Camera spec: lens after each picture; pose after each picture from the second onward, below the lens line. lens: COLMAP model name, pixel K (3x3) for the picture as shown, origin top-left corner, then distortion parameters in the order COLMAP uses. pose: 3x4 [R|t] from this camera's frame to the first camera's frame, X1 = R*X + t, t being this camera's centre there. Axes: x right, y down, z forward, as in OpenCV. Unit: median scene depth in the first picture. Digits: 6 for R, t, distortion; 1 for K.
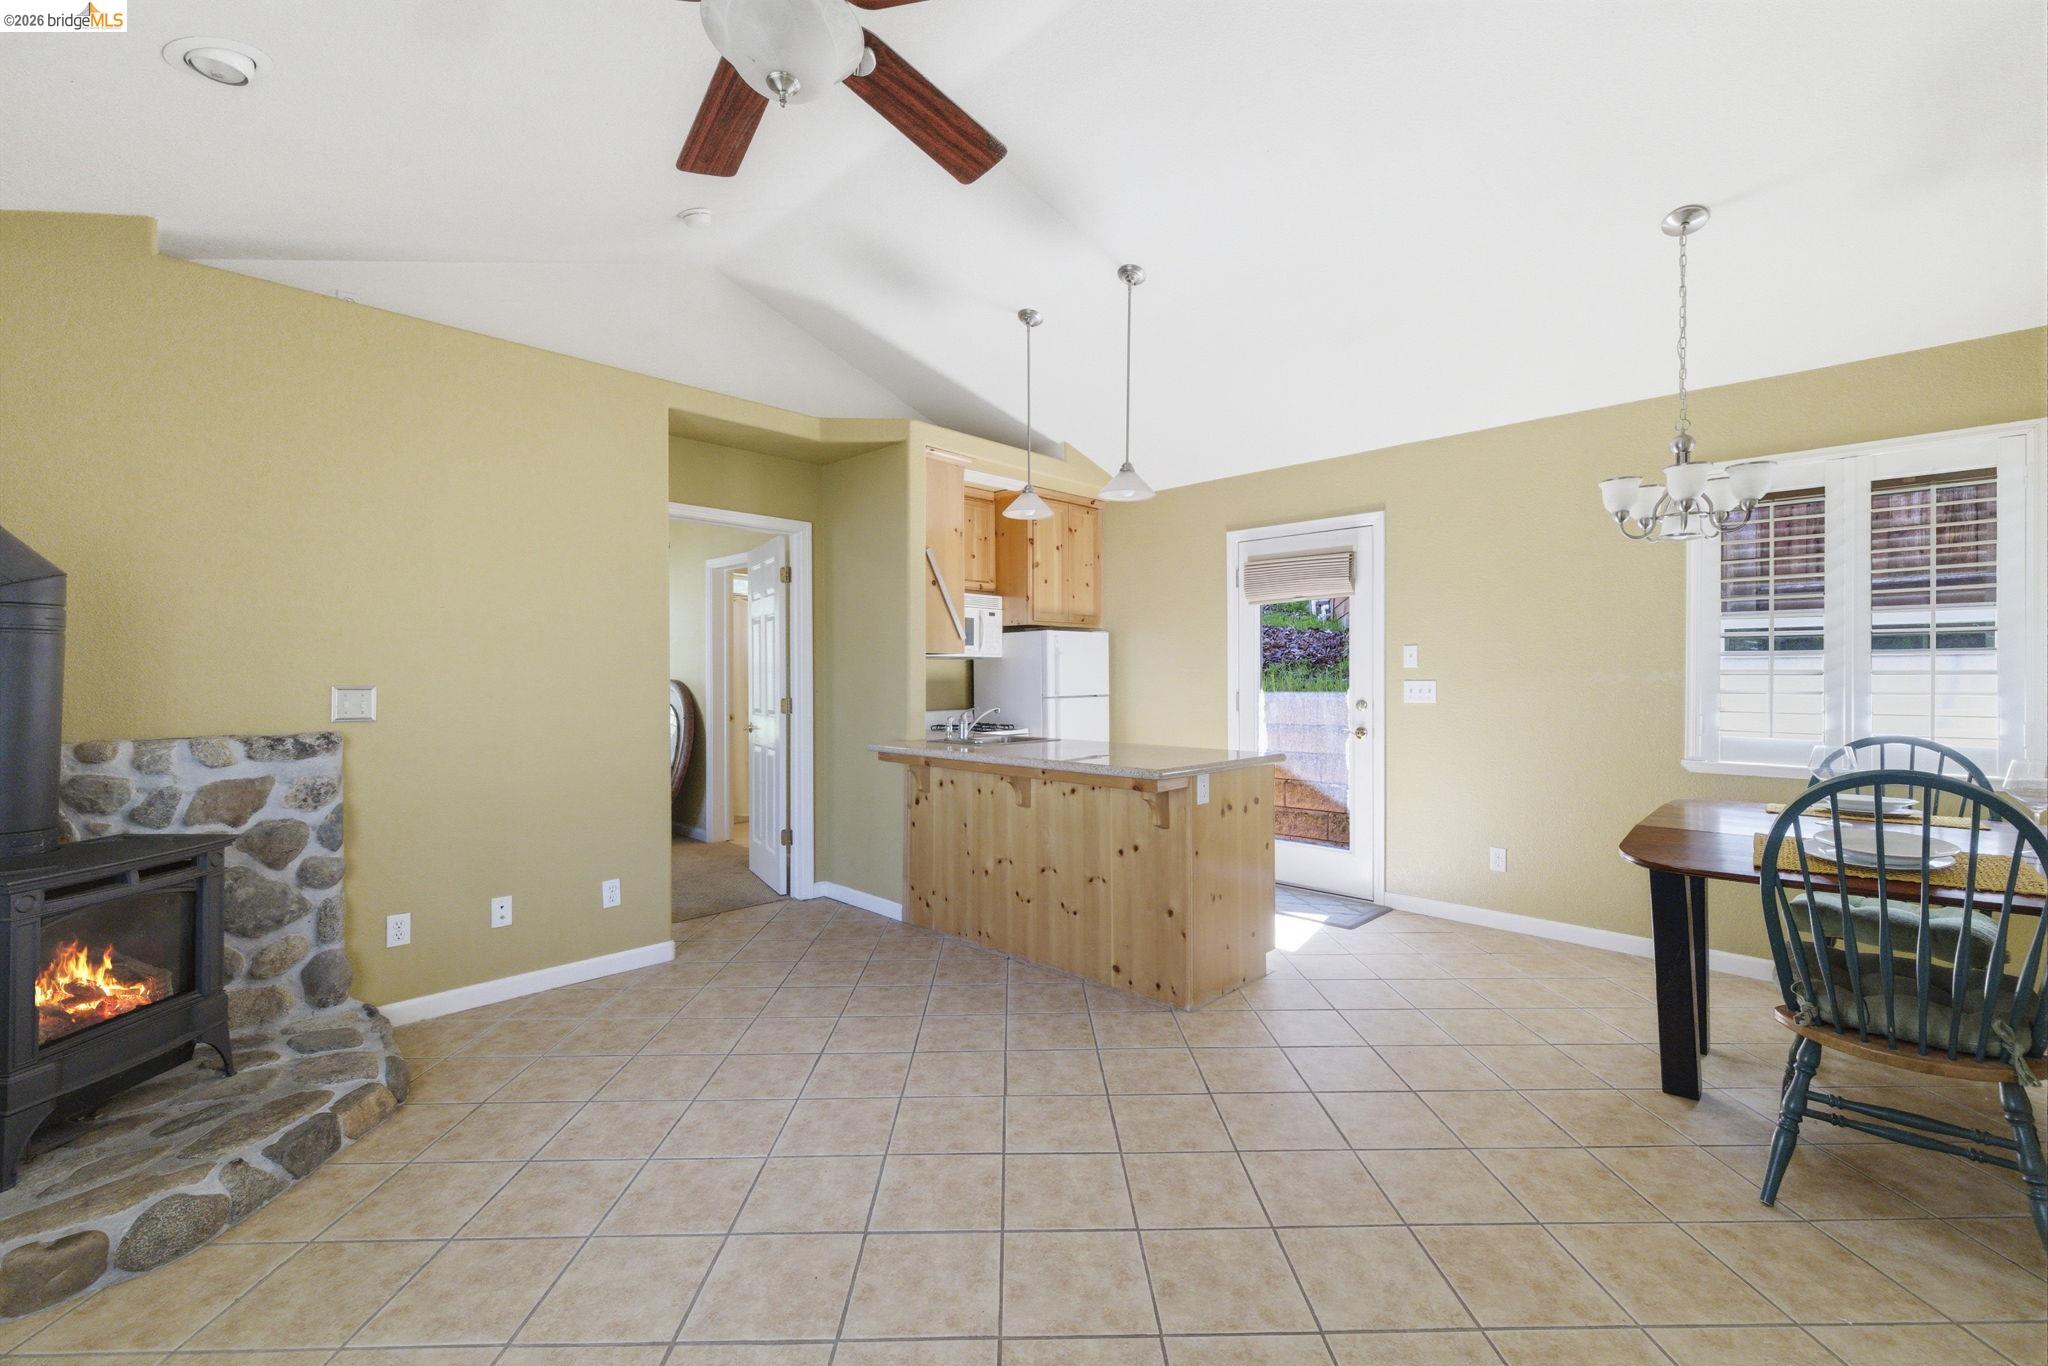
lens RADIAL K [[858.3, 0, 1030.5], [0, 858.3, 676.5], [0, 0, 1]] dist [0.009010, -0.000785]
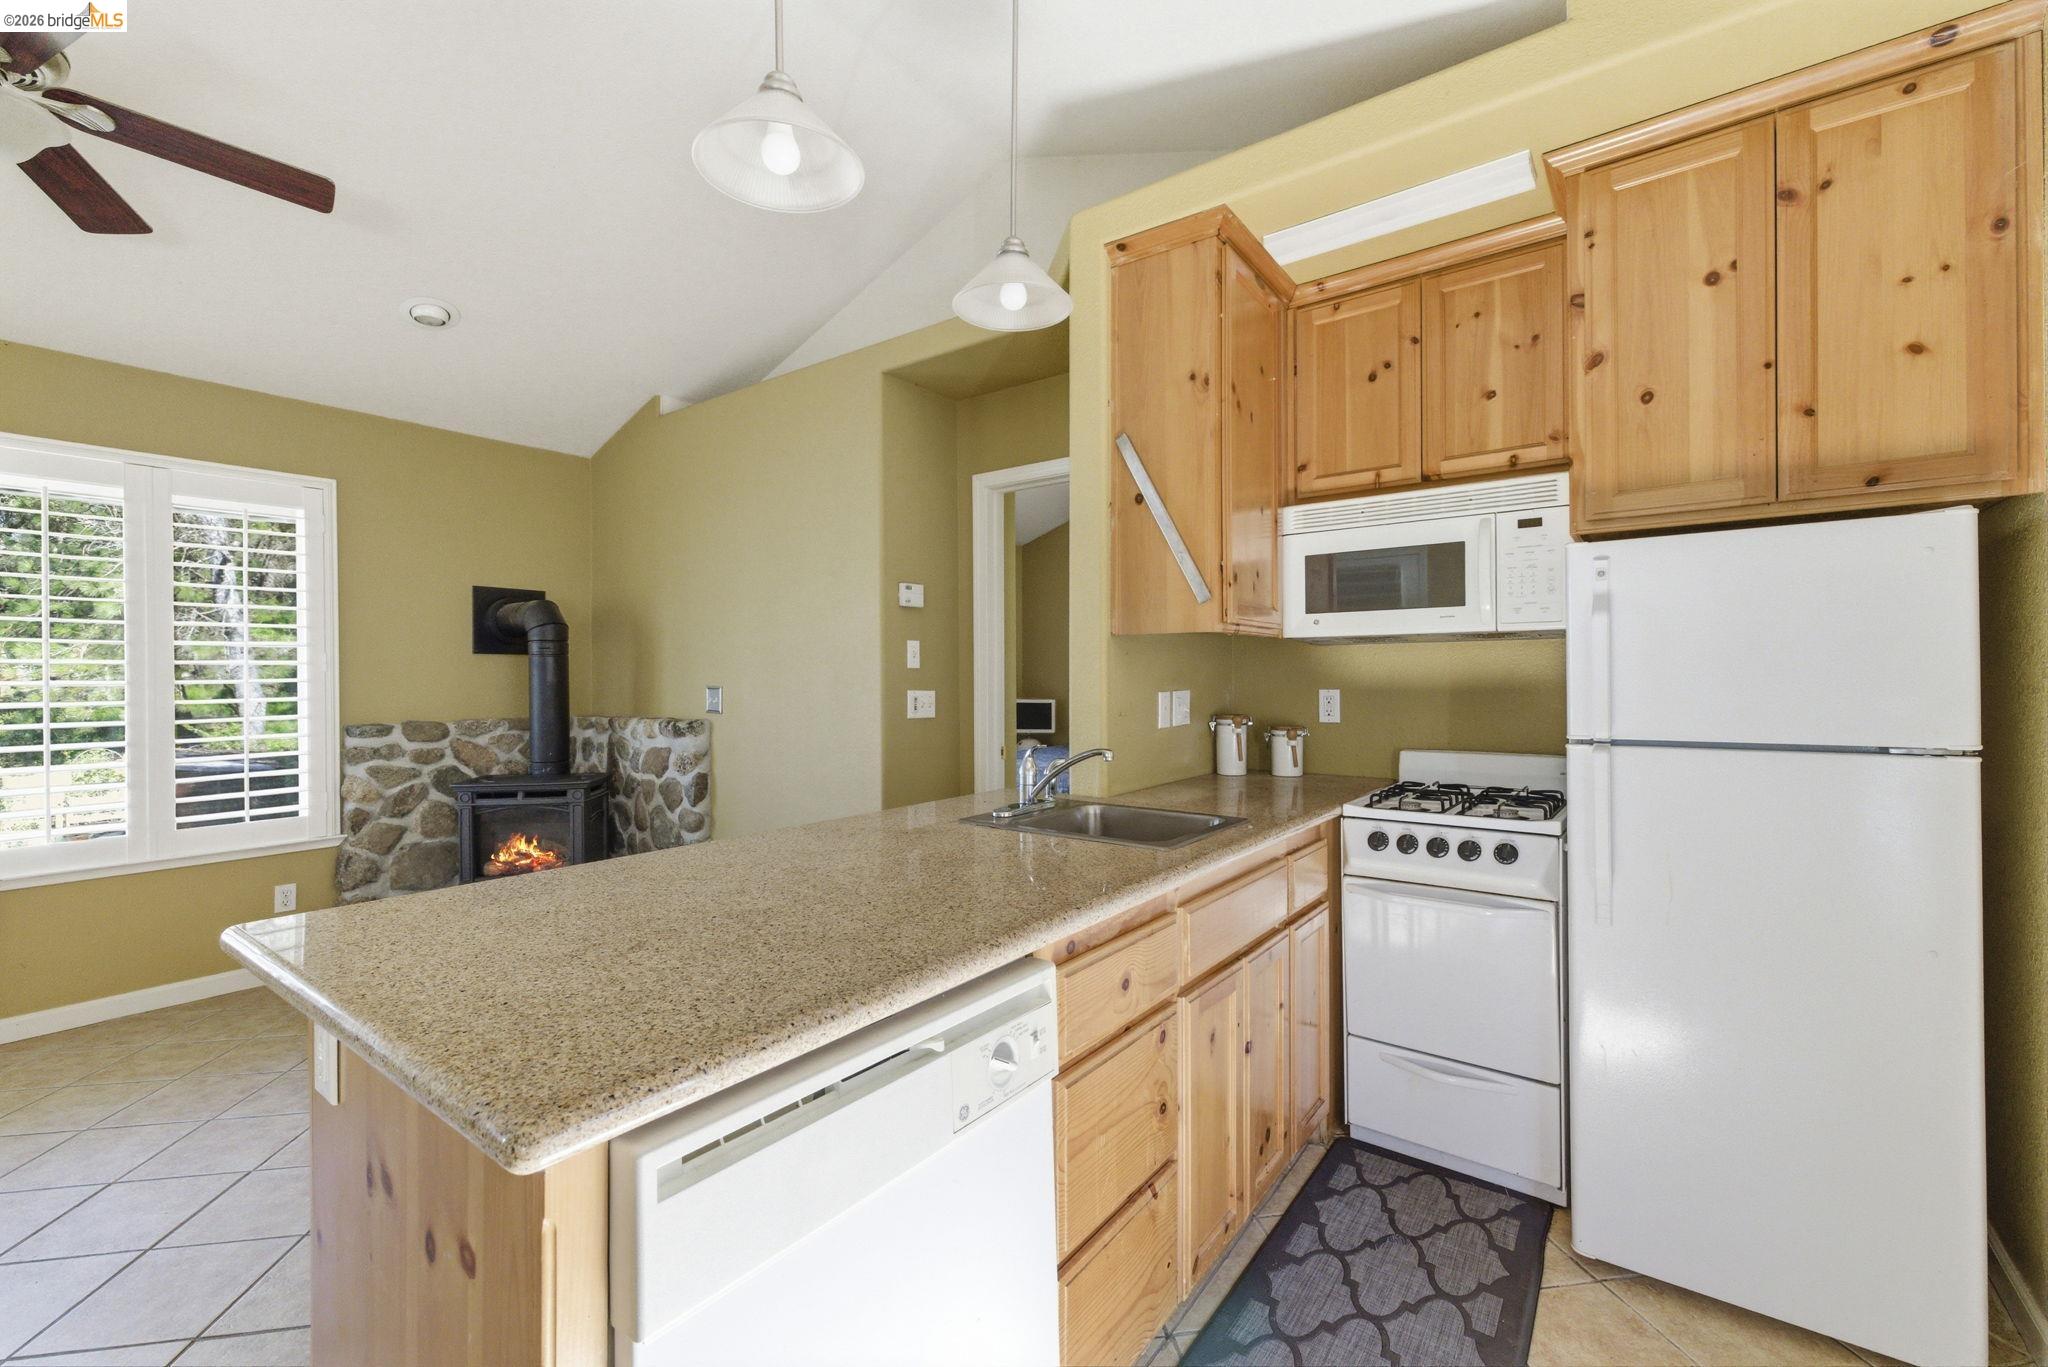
lens RADIAL K [[858.3, 0, 1030.5], [0, 858.3, 677.0], [0, 0, 1]] dist [0.009010, -0.000785]
pose [[0.123625, 0.001801, -0.992327, 0.491939], [0.006684, 0.999974, 0.002648, -0.003716], [0.992307, -0.006960, 0.123610, 1.075283]]
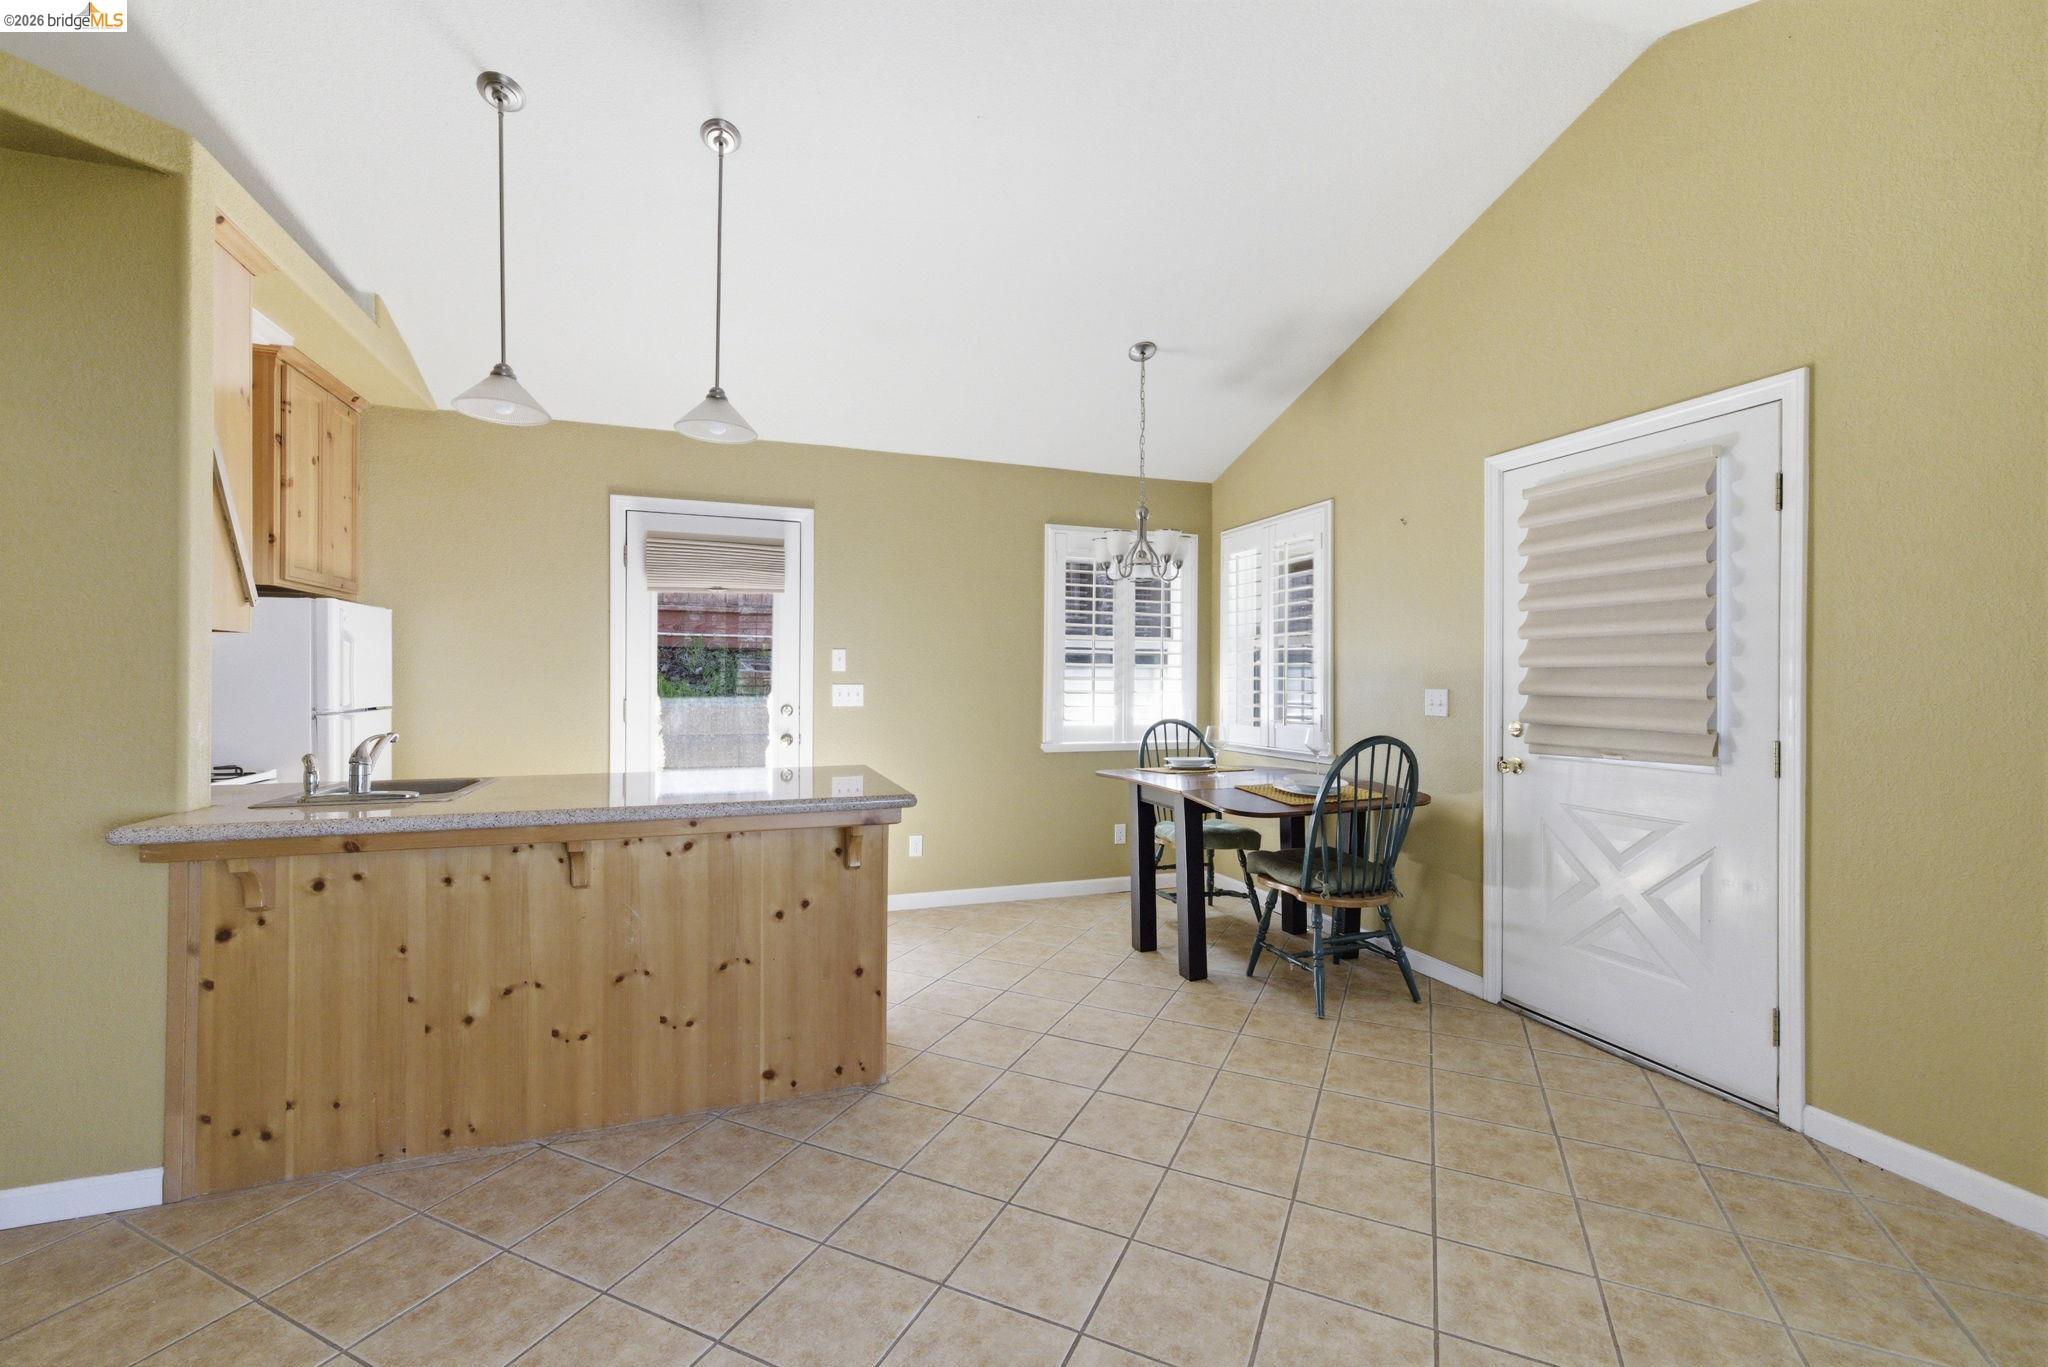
lens RADIAL K [[858.3, 0, 1030.5], [0, 858.3, 677.0], [0, 0, 1]] dist [0.009010, -0.000785]
pose [[0.435422, 0.006176, 0.900205, -0.440617], [-0.004675, 0.999978, -0.004599, 0.000402], [-0.900214, -0.002206, 0.435442, 0.446109]]
